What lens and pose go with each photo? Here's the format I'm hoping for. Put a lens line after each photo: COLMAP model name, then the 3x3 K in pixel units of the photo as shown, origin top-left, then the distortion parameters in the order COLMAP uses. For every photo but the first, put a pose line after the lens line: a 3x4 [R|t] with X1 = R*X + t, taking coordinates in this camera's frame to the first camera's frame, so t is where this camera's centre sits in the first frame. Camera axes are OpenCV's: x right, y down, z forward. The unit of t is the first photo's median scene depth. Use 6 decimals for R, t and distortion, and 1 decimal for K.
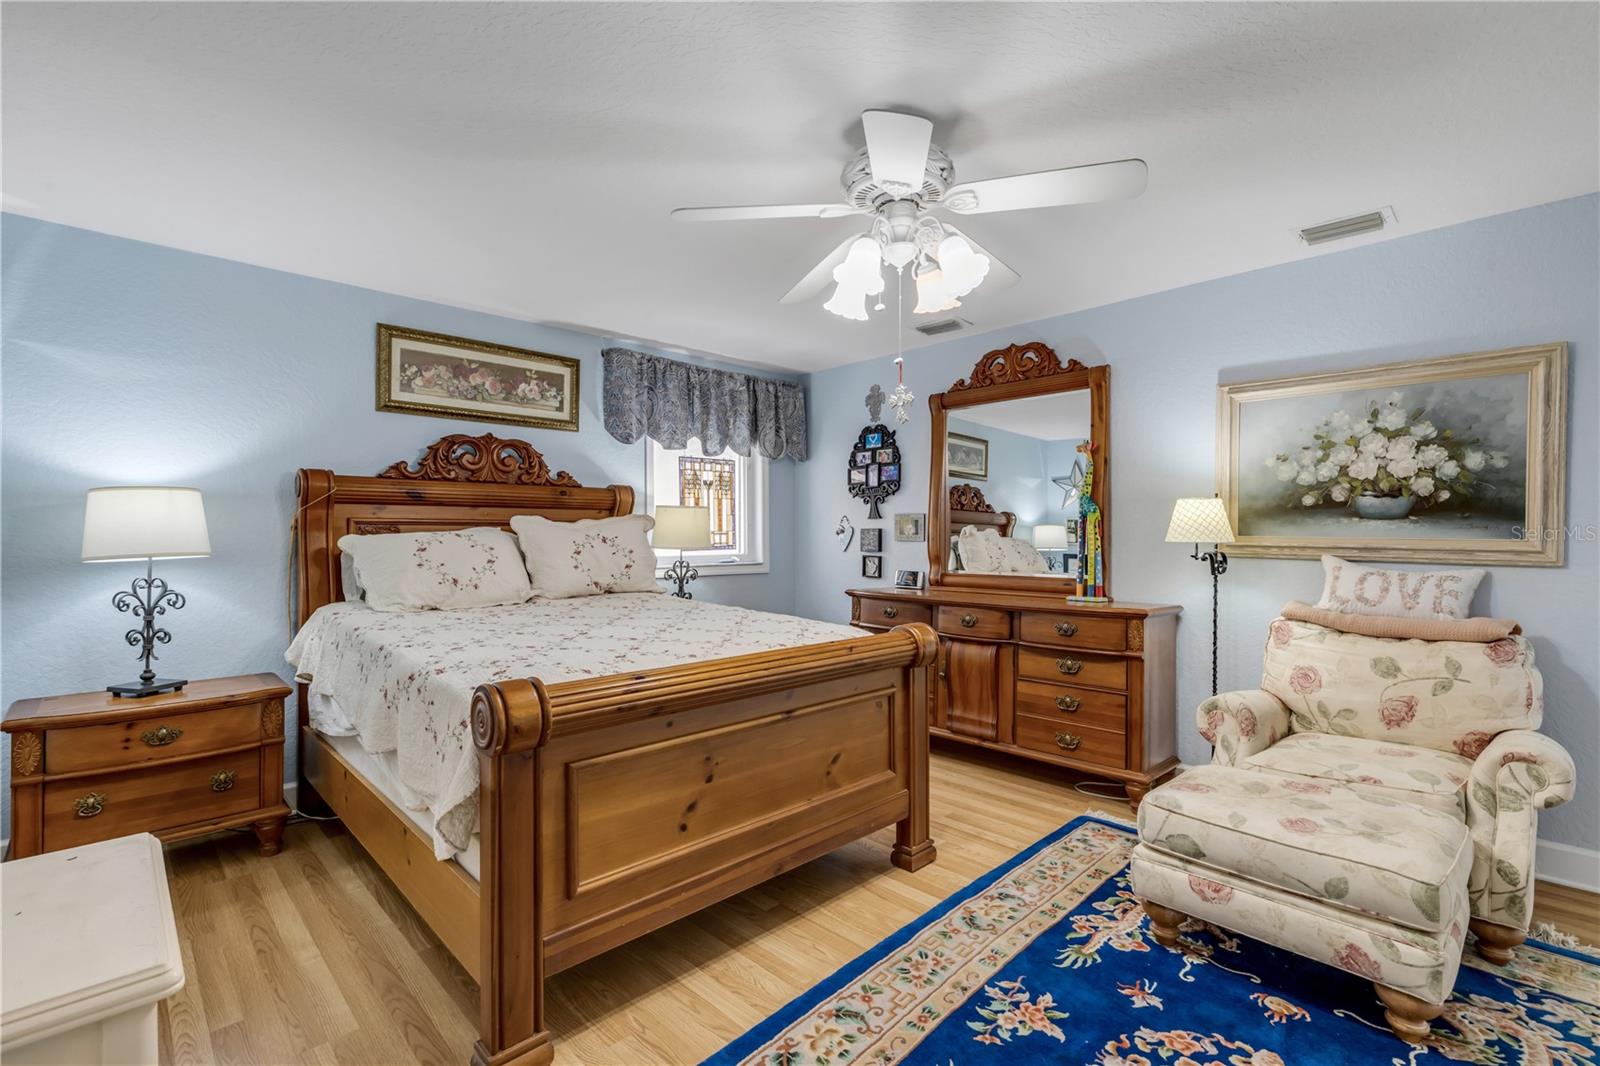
lens RADIAL K [[710.6, 0, 797.0], [0, 710.6, 534.9], [0, 0, 1]] dist [0.005102, -0.000807]
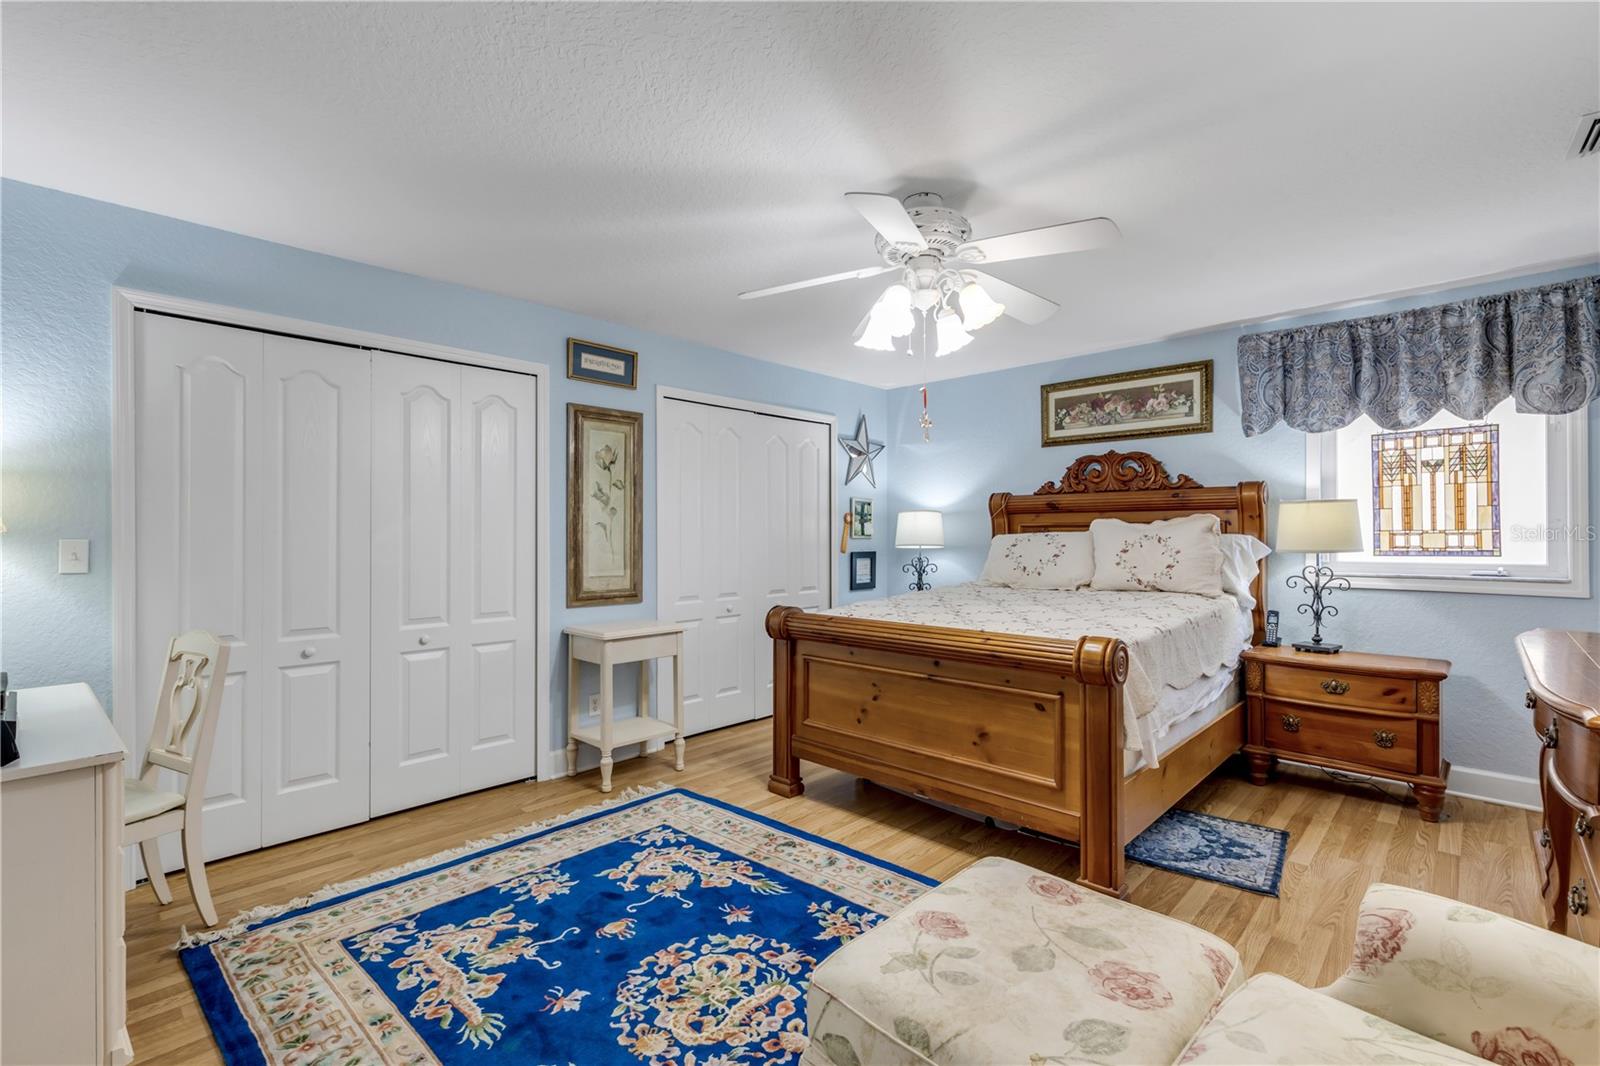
lens RADIAL K [[710.6, 0, 798.2], [0, 710.6, 532.7], [0, 0, 1]] dist [0.005102, -0.000807]
pose [[0.044347, -0.000224, -0.999016, 0.790864], [0.001594, 0.999999, -0.000154, -0.004612], [0.999015, -0.001585, 0.044347, 0.443049]]
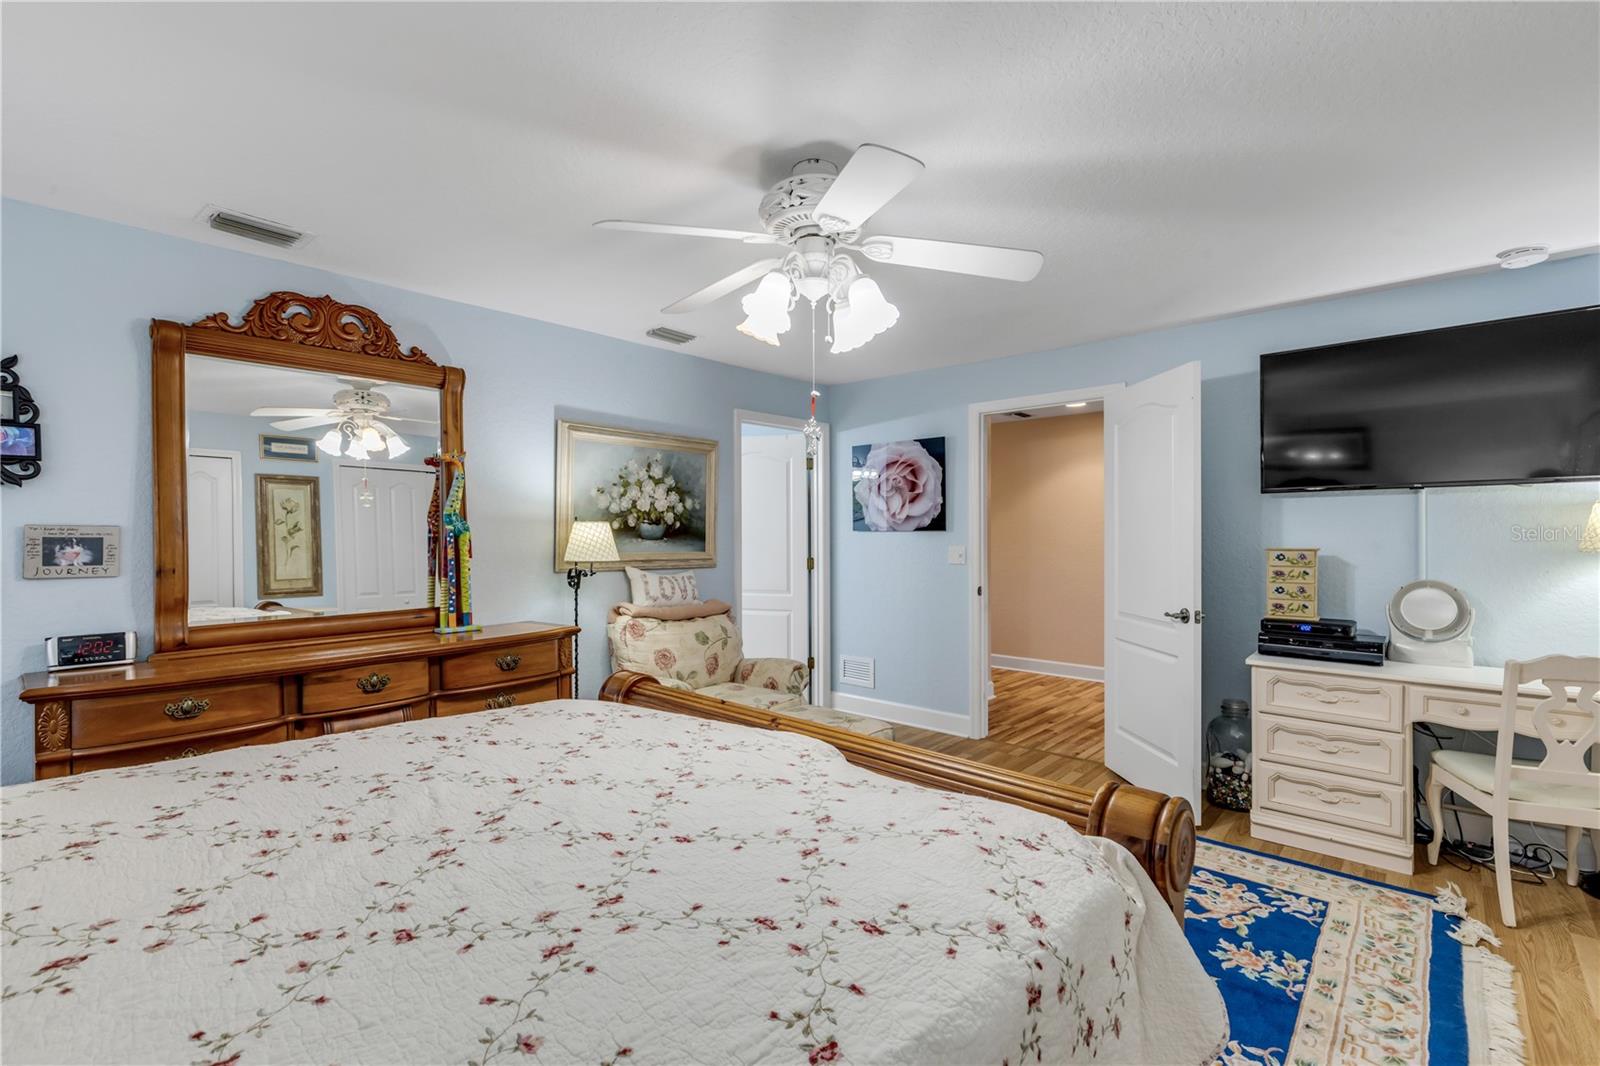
lens RADIAL K [[710.6, 0, 797.6], [0, 710.6, 532.3], [0, 0, 1]] dist [0.005102, -0.000807]
pose [[-0.067513, -0.000760, 0.997718, -0.513896], [0.004908, 0.999987, 0.001094, -0.030343], [-0.997706, 0.004971, -0.067509, 0.656010]]
